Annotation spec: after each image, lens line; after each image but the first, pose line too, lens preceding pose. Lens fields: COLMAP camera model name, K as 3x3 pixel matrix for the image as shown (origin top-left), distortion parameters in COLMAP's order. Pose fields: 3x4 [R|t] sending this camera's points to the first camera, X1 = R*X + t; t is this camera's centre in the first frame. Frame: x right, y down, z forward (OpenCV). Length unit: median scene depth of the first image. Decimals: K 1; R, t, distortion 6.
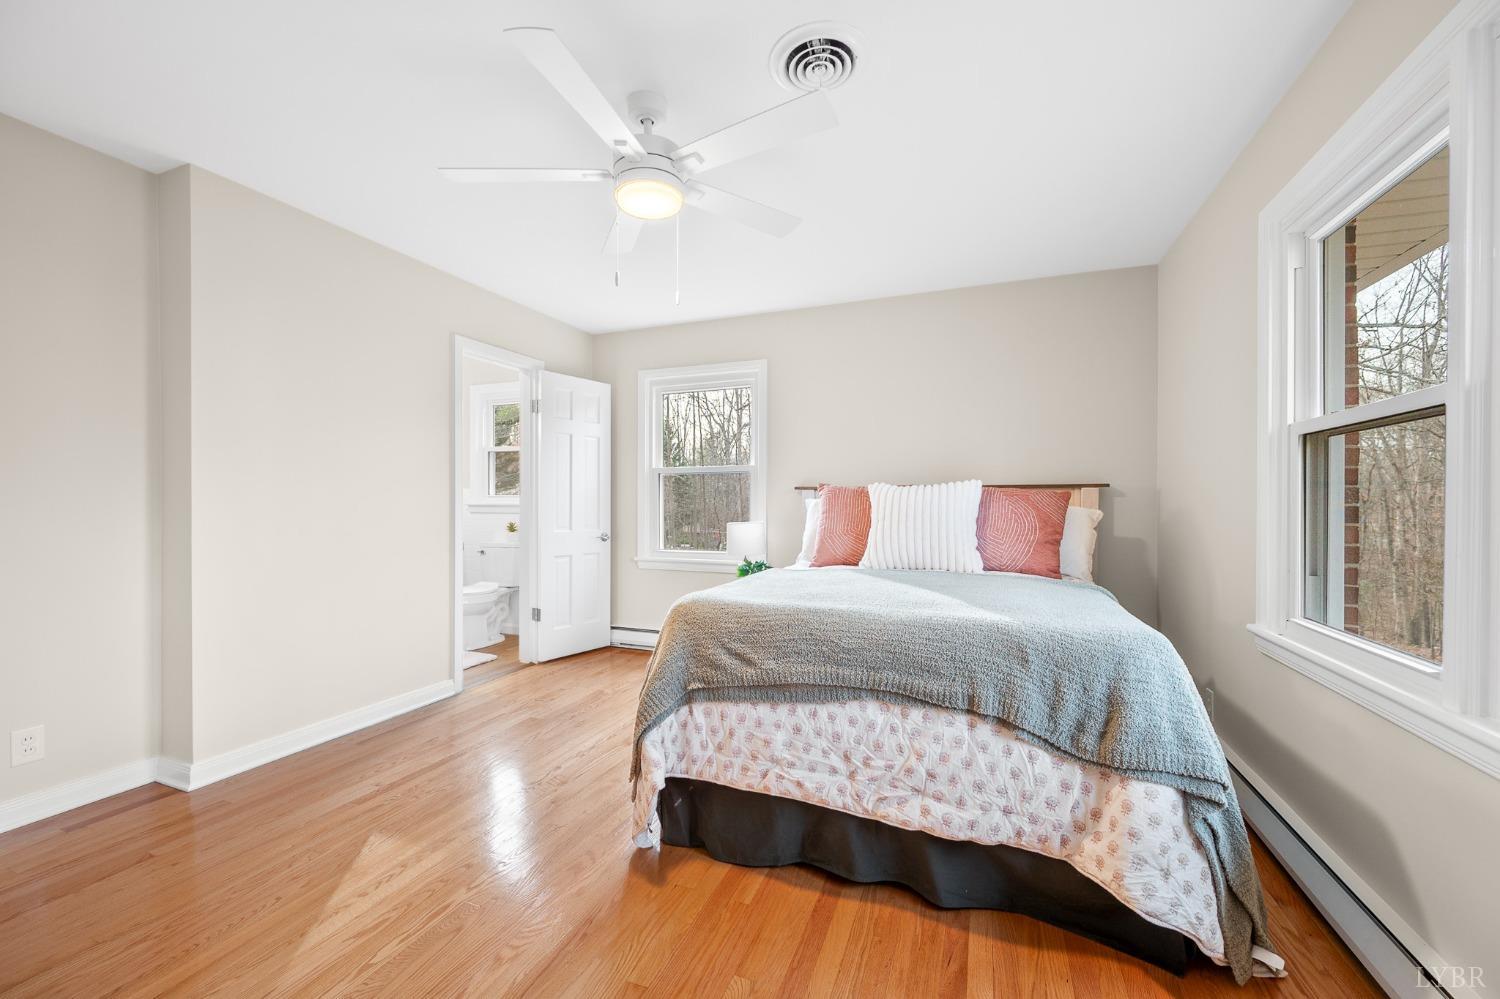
lens RADIAL K [[589.5, 0, 751.3], [0, 589.5, 507.0], [0, 0, 1]] dist [-0.000056, 0.000140]
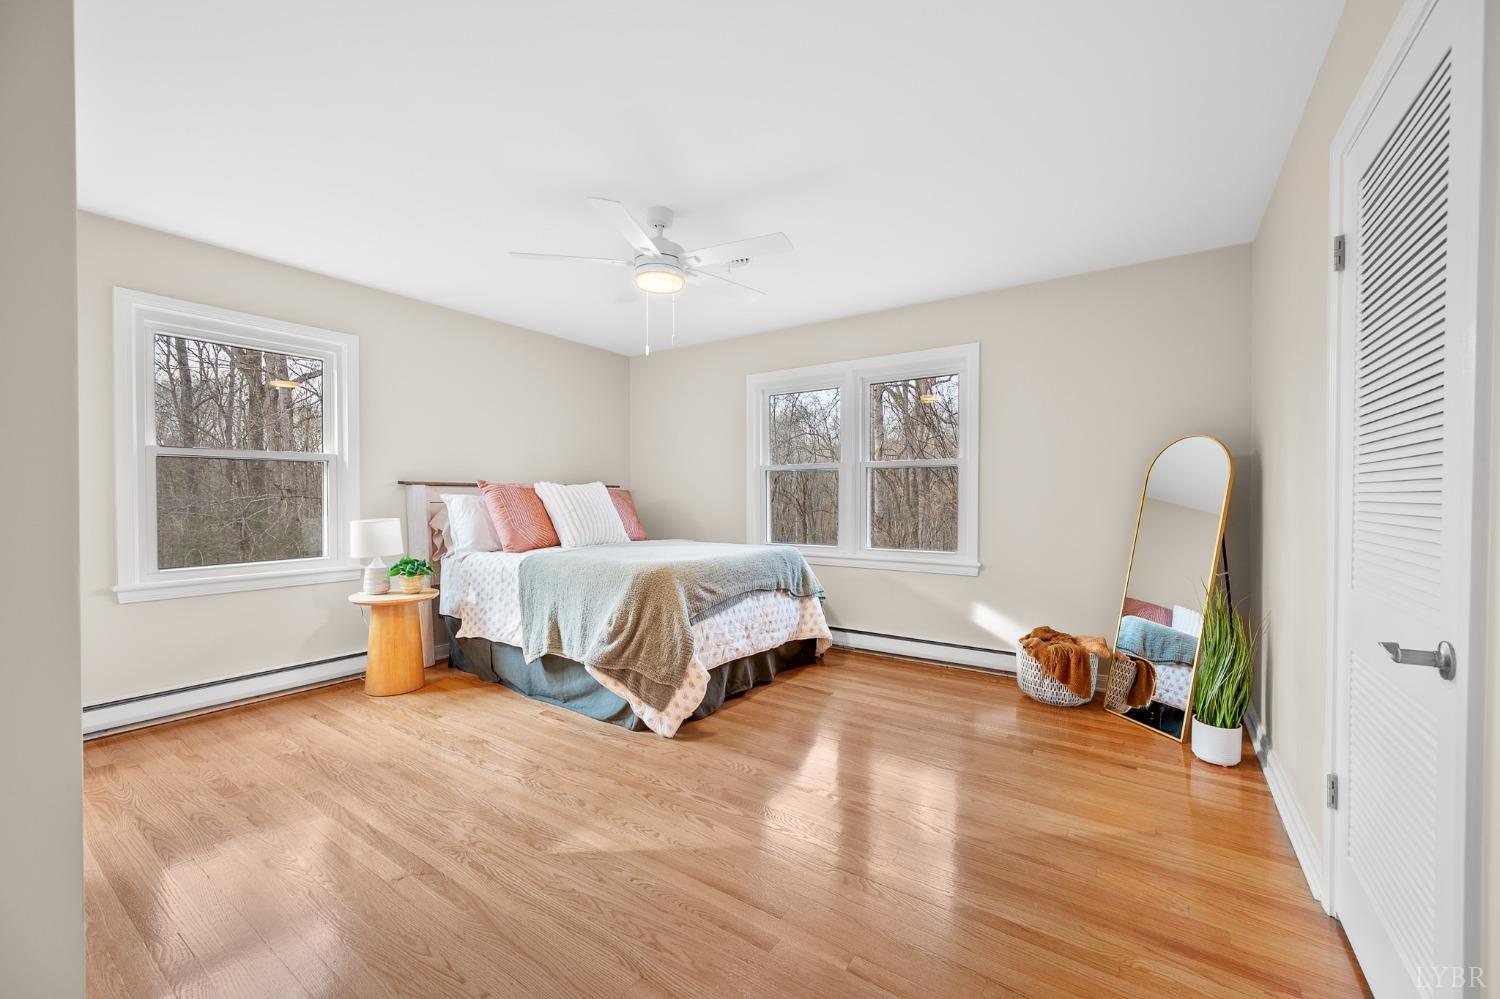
lens RADIAL K [[589.5, 0, 751.3], [0, 589.5, 507.0], [0, 0, 1]] dist [-0.000056, 0.000140]
pose [[0.215720, -0.016629, 0.976314, -1.685543], [0.007987, 0.999852, 0.015265, -0.006476], [-0.976423, 0.004505, 0.215821, 0.544132]]
